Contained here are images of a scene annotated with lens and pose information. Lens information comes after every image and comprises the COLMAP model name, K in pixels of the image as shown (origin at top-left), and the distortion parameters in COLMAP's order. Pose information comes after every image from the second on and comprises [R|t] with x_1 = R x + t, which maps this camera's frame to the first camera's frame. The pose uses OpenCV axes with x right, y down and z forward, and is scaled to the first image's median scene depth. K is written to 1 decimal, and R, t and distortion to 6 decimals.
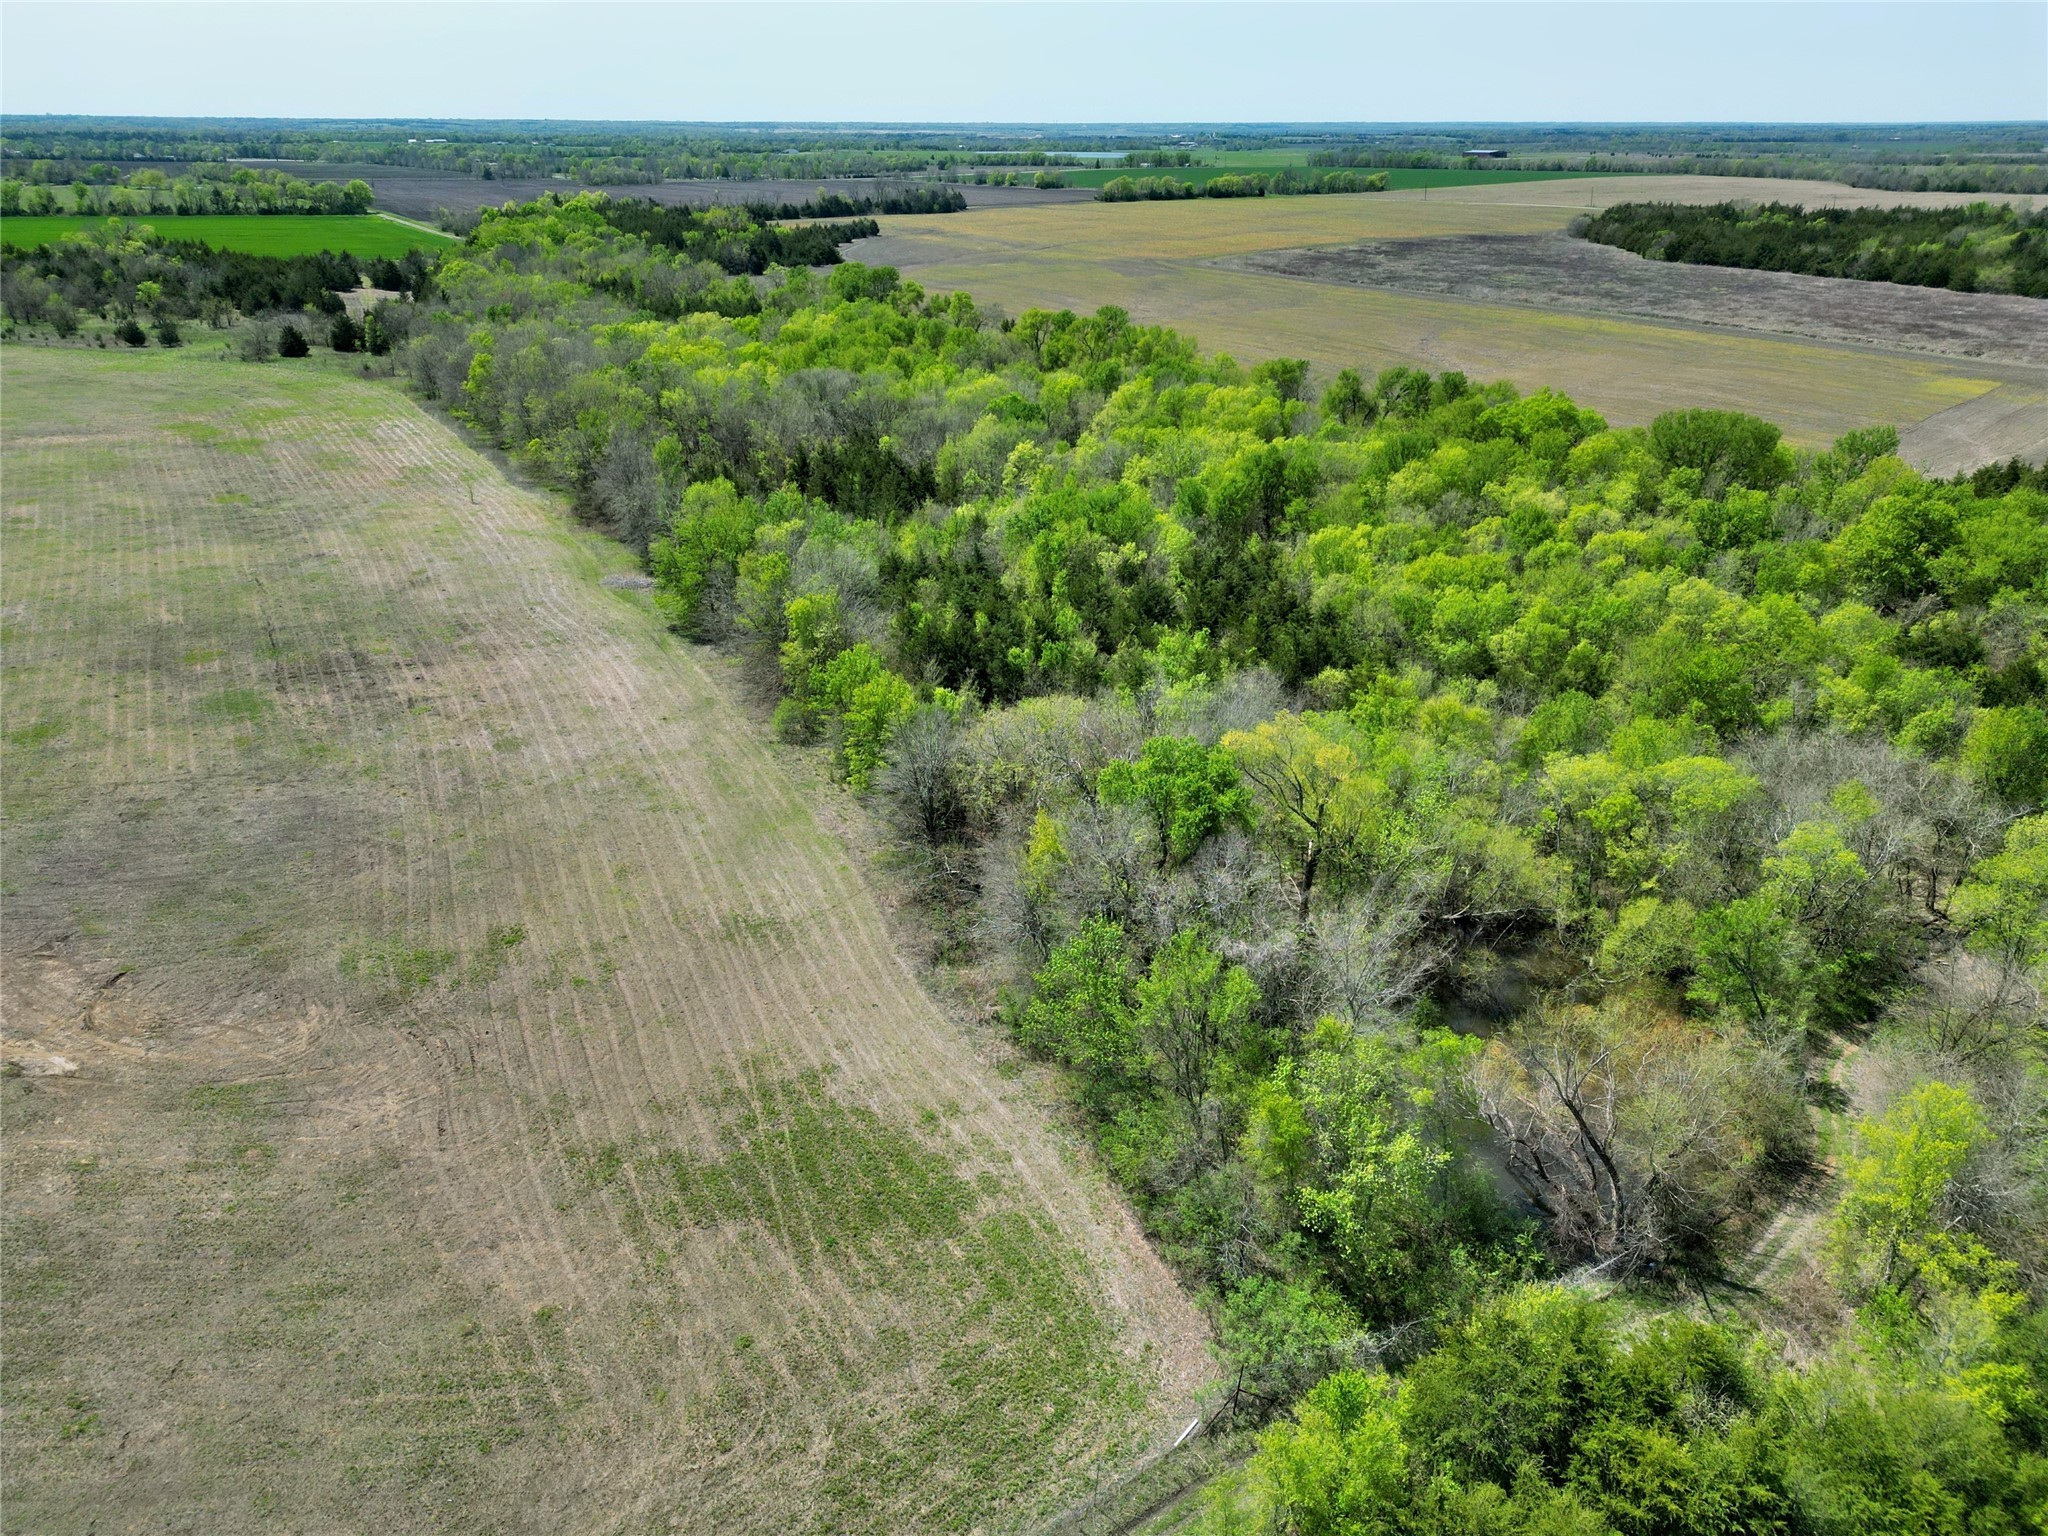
lens RADIAL K [[1434.8, 0, 1037.1], [0, 1434.8, 768.8], [0, 0, 1]] dist [0.068592, -0.071528]
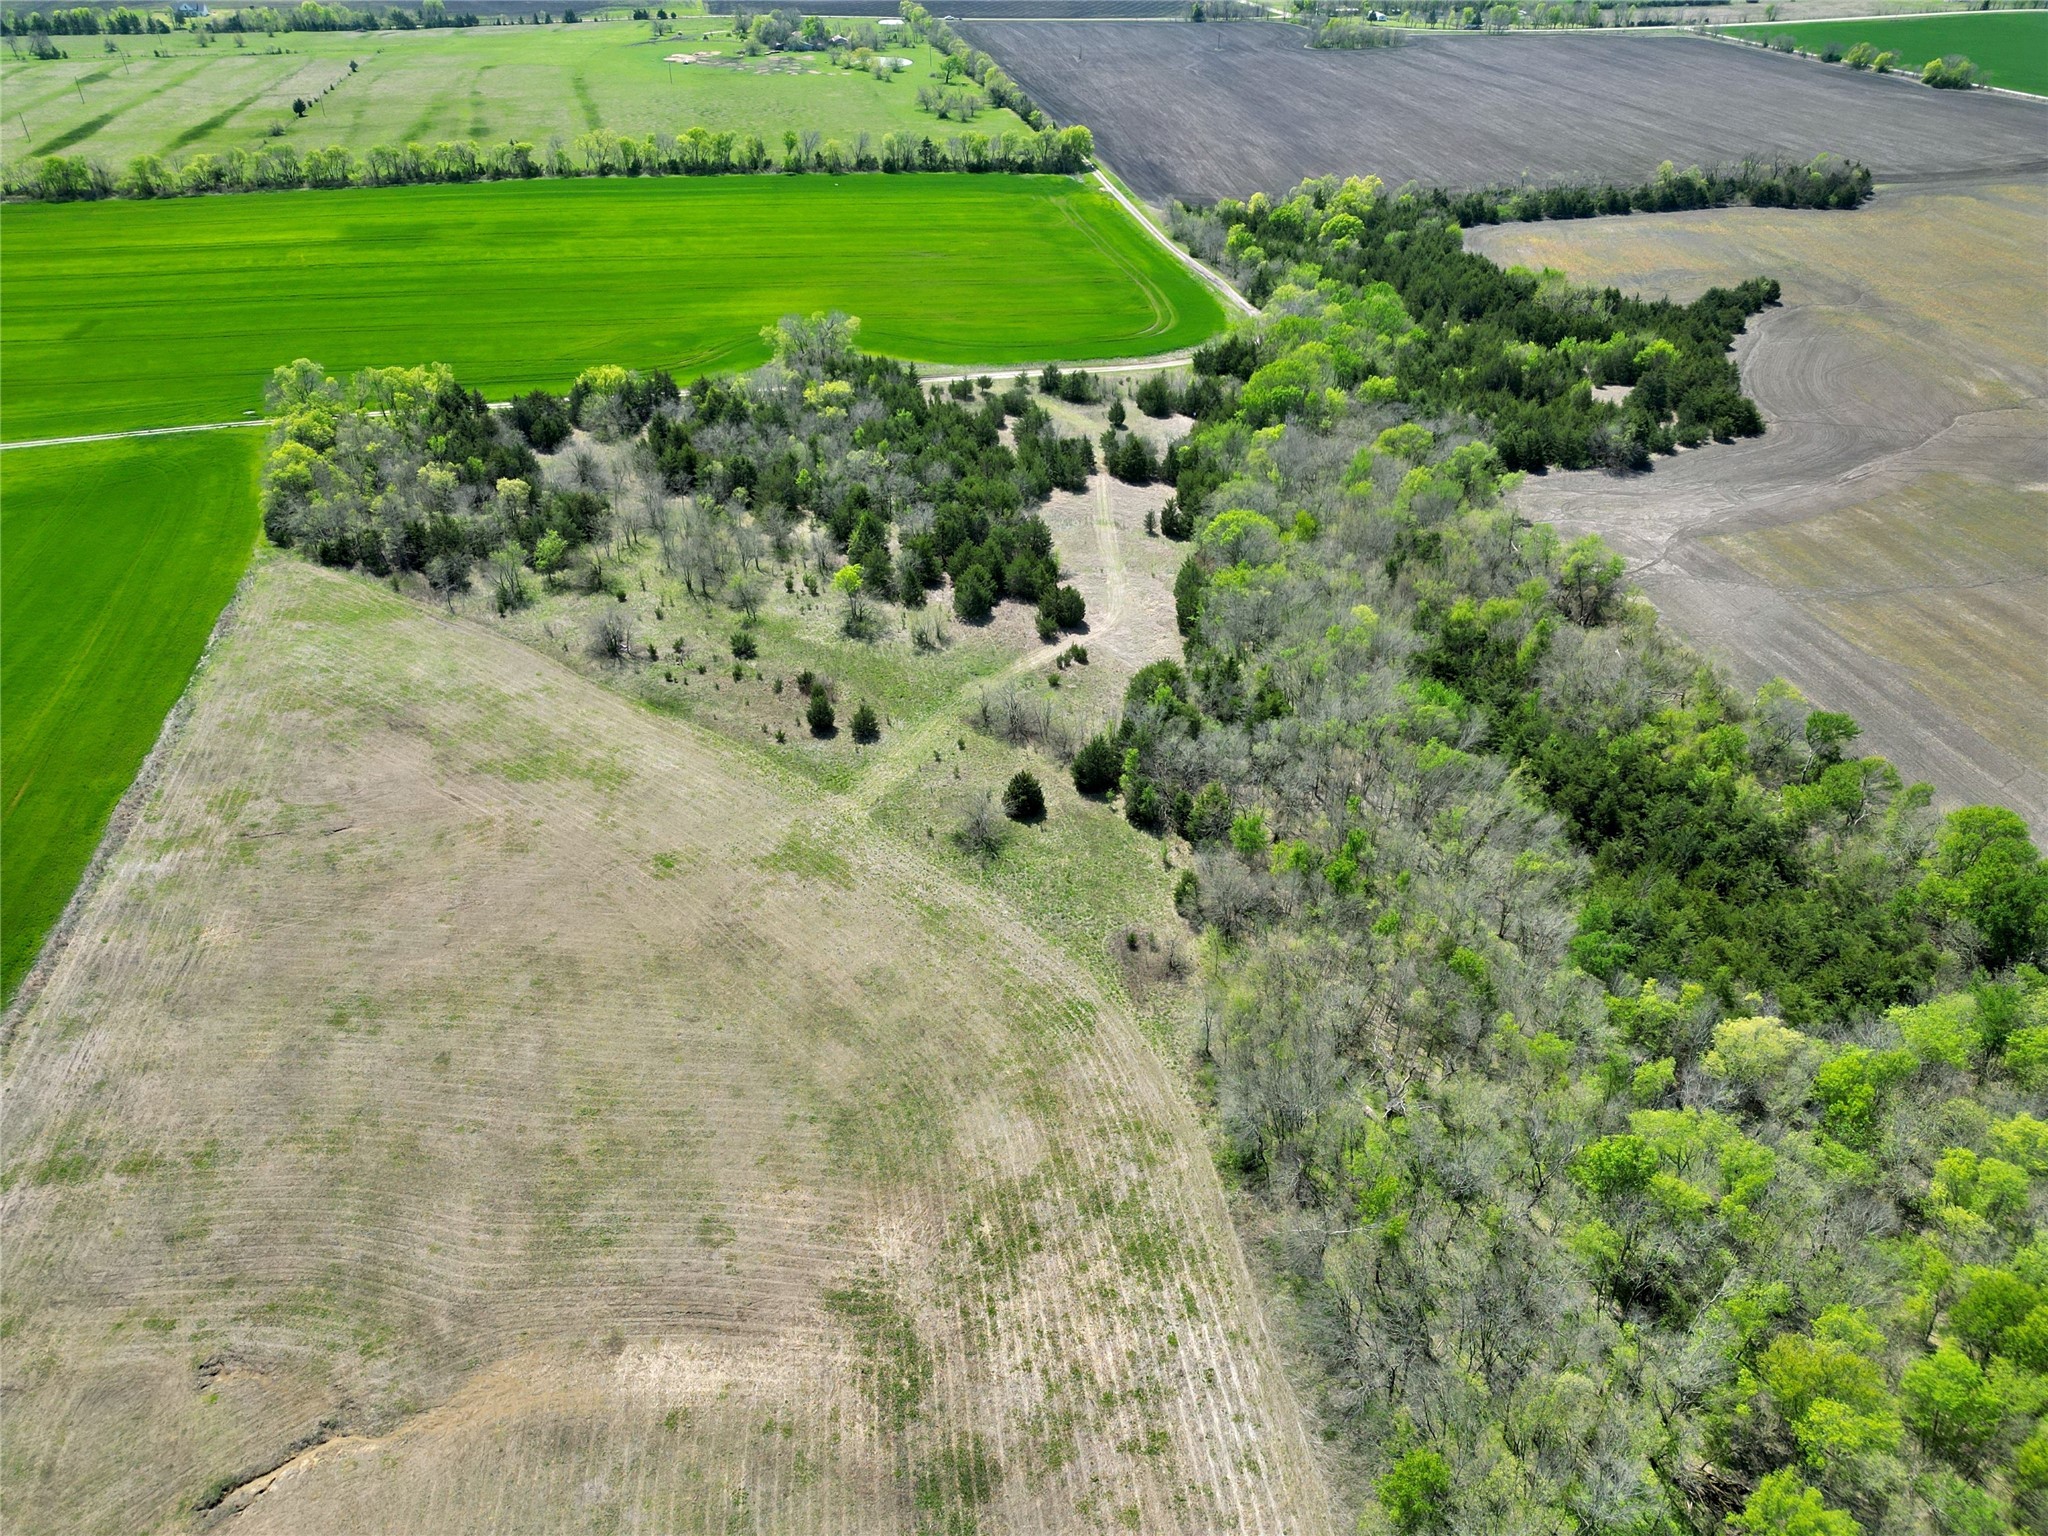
lens RADIAL K [[1427.9, 0, 1024.0], [0, 1427.9, 768.0], [0, 0, 1]] dist [0.066428, -0.054255]
pose [[0.915588, 0.224442, -0.333653, -0.657731], [-0.167796, 0.967295, 0.190225, -0.953441], [0.365435, -0.118182, 0.923304, 0.883123]]
